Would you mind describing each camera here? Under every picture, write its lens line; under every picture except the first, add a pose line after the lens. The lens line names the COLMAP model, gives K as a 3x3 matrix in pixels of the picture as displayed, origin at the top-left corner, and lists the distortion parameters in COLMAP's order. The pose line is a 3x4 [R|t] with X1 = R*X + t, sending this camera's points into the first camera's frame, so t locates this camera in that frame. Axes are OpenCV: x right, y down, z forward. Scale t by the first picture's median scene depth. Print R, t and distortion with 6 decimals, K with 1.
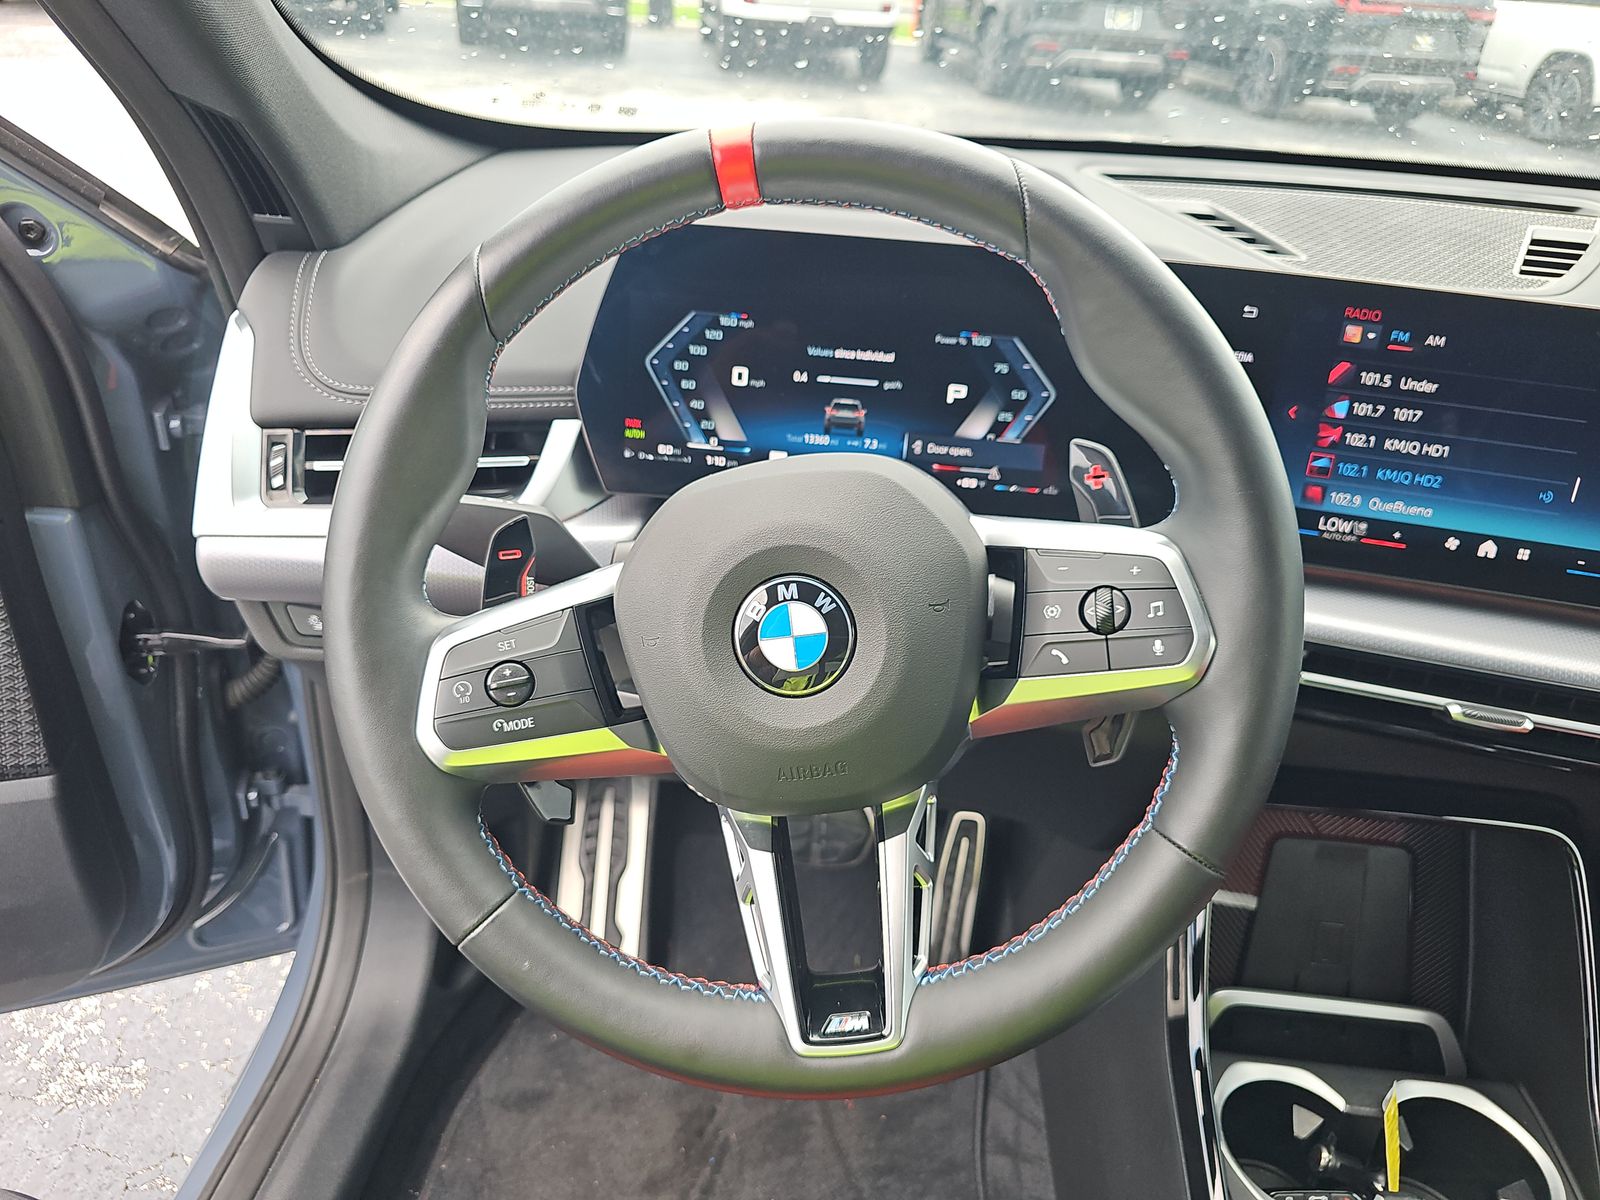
lens RADIAL K [[1080.9, 0, 773.8], [0, 1080.9, 614.5], [0, 0, 1]] dist [0.005465, -0.009052]
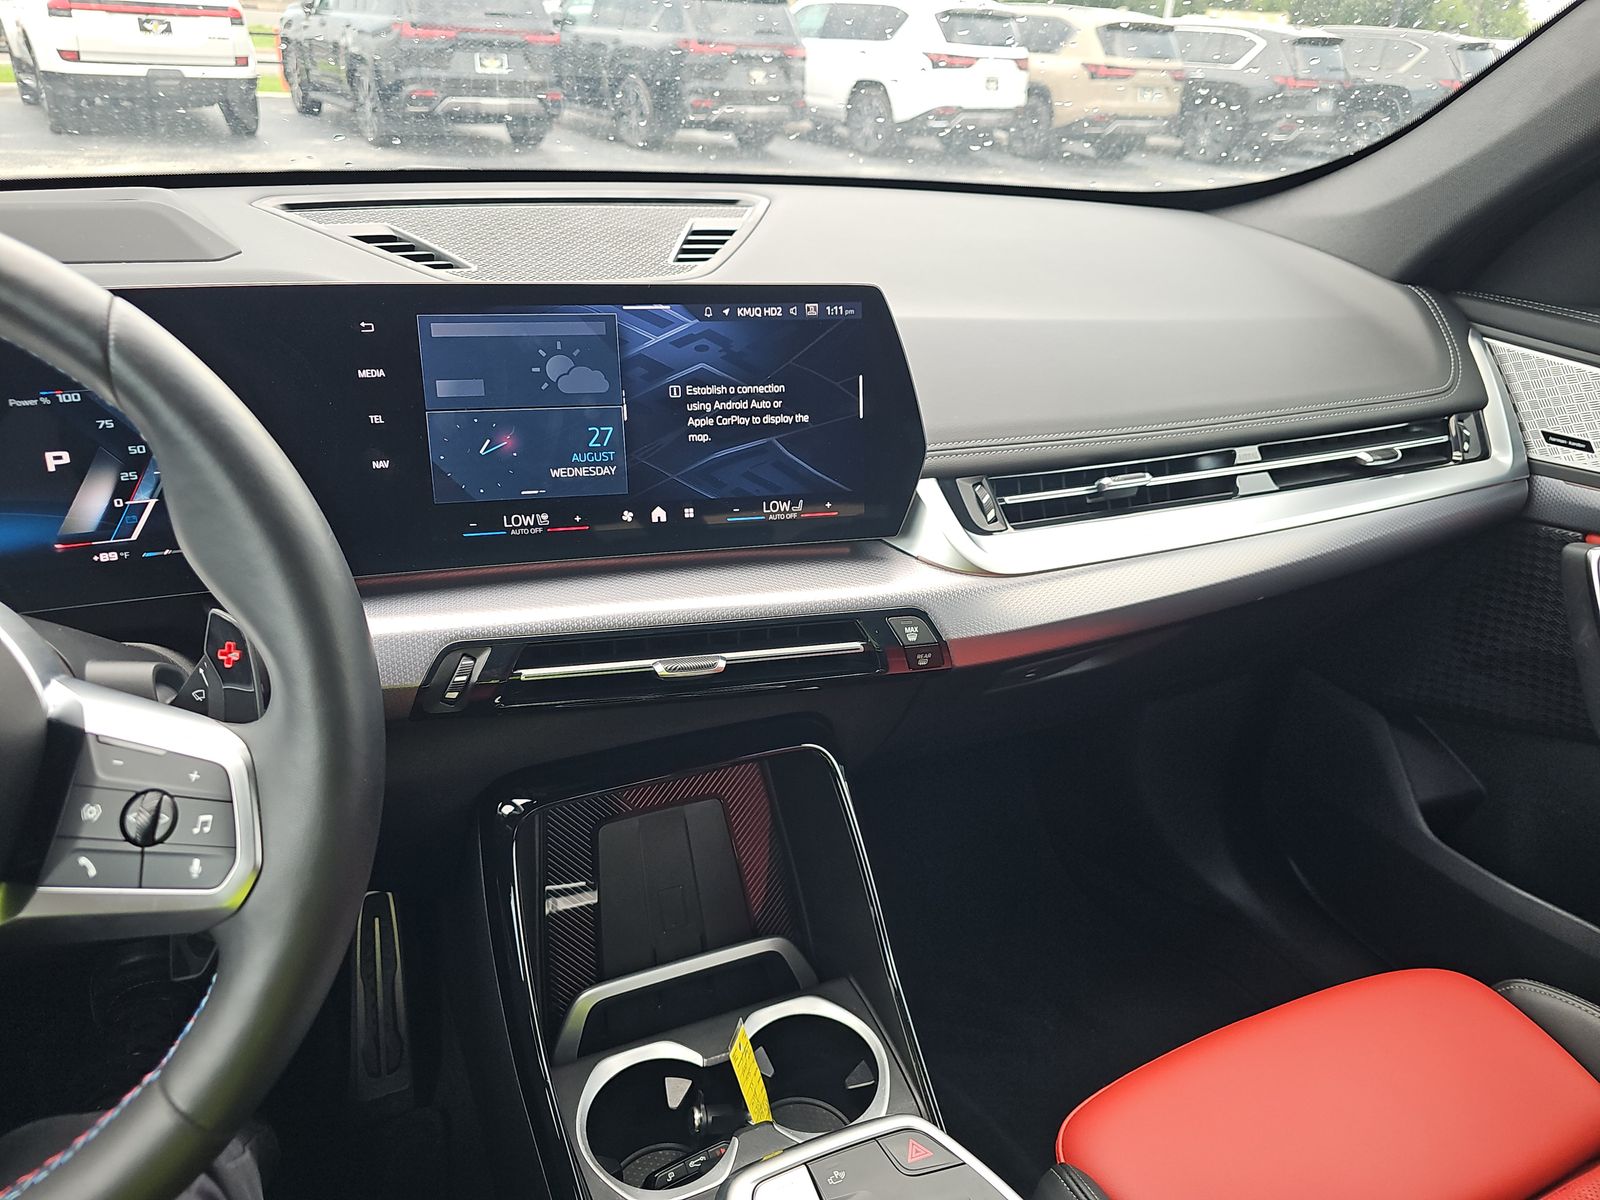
lens RADIAL K [[1080.9, 0, 807.8], [0, 1080.9, 605.1], [0, 0, 1]] dist [0.005465, -0.009052]
pose [[0.879118, -0.233130, 0.415694, 0.262911], [0.250713, 0.967979, 0.012651, 0.040980], [-0.405332, 0.093098, 0.909416, -0.020351]]
